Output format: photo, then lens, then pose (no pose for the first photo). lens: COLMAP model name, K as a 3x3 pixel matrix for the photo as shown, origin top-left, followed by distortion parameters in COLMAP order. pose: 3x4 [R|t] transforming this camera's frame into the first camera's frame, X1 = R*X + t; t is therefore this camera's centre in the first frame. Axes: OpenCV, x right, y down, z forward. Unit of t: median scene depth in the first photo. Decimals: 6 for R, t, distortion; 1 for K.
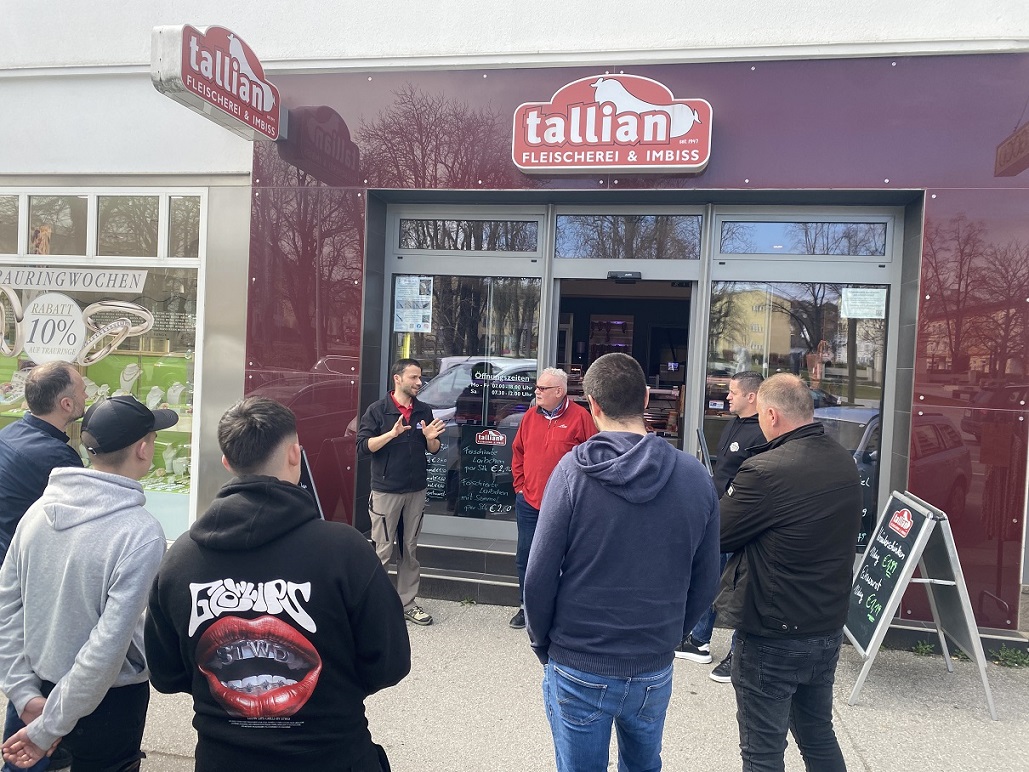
lens RADIAL K [[770.3, 0, 514.5], [0, 770.3, 386.0], [0, 0, 1]] dist [-0.006526, -0.012154]
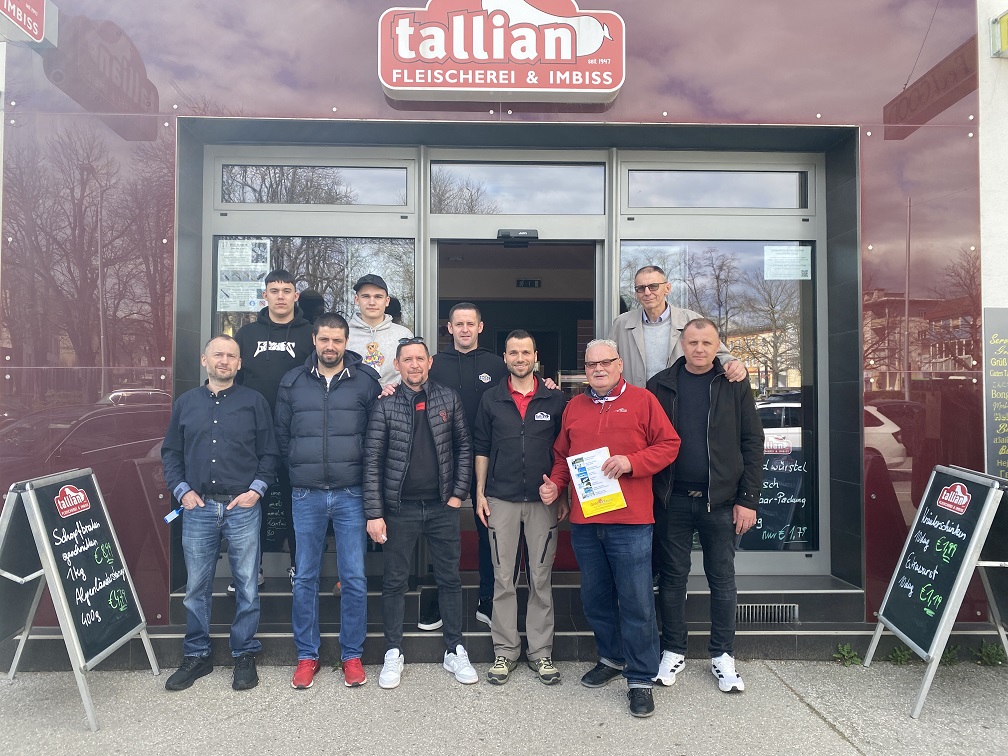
lens RADIAL K [[754.6, 0, 504.0], [0, 754.6, 378.0], [0, 0, 1]] dist [-0.006526, -0.012154]
pose [[0.970040, -0.037357, 0.240057, -0.075623], [0.050776, 0.997460, -0.049961, 0.052530], [-0.237581, 0.060653, 0.969472, 0.259388]]
